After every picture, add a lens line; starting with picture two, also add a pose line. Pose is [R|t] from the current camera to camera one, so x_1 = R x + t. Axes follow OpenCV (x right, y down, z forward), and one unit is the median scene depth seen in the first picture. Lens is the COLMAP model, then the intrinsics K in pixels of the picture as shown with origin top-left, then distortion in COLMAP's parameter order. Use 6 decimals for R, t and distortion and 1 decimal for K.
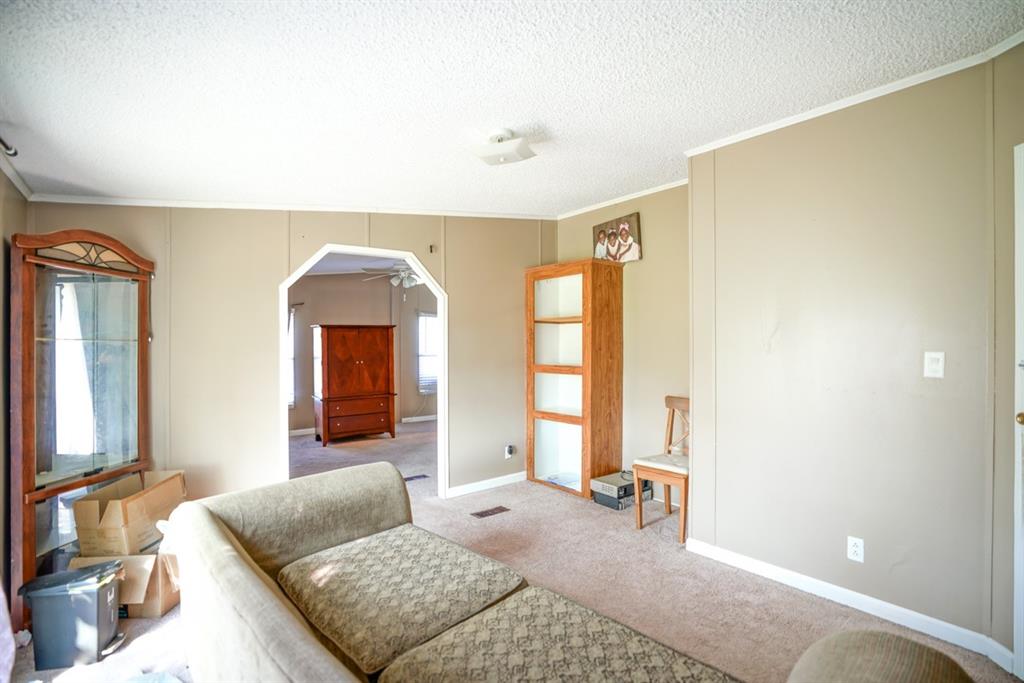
lens RADIAL K [[466.4, 0, 496.3], [0, 466.4, 348.1], [0, 0, 1]] dist [-0.040749, 0.009342]
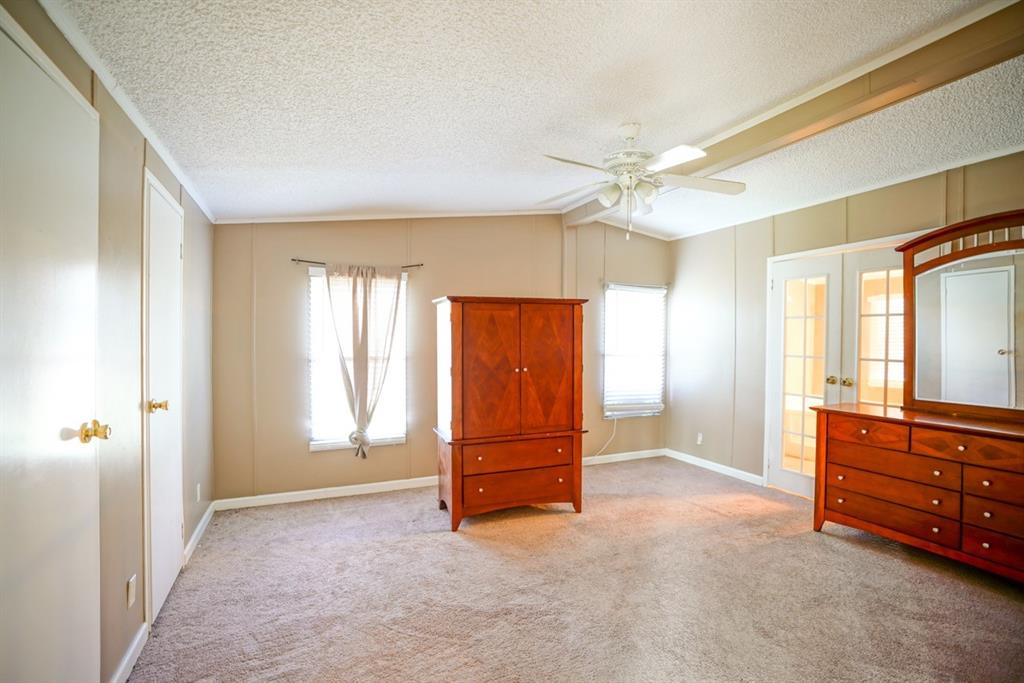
lens RADIAL K [[466.4, 0, 511.2], [0, 466.4, 340.9], [0, 0, 1]] dist [-0.040749, 0.009342]
pose [[0.974244, 0.009583, -0.225292, -0.186336], [-0.009085, 0.999953, 0.003247, -0.003358], [0.225313, -0.001117, 0.974286, 0.487552]]
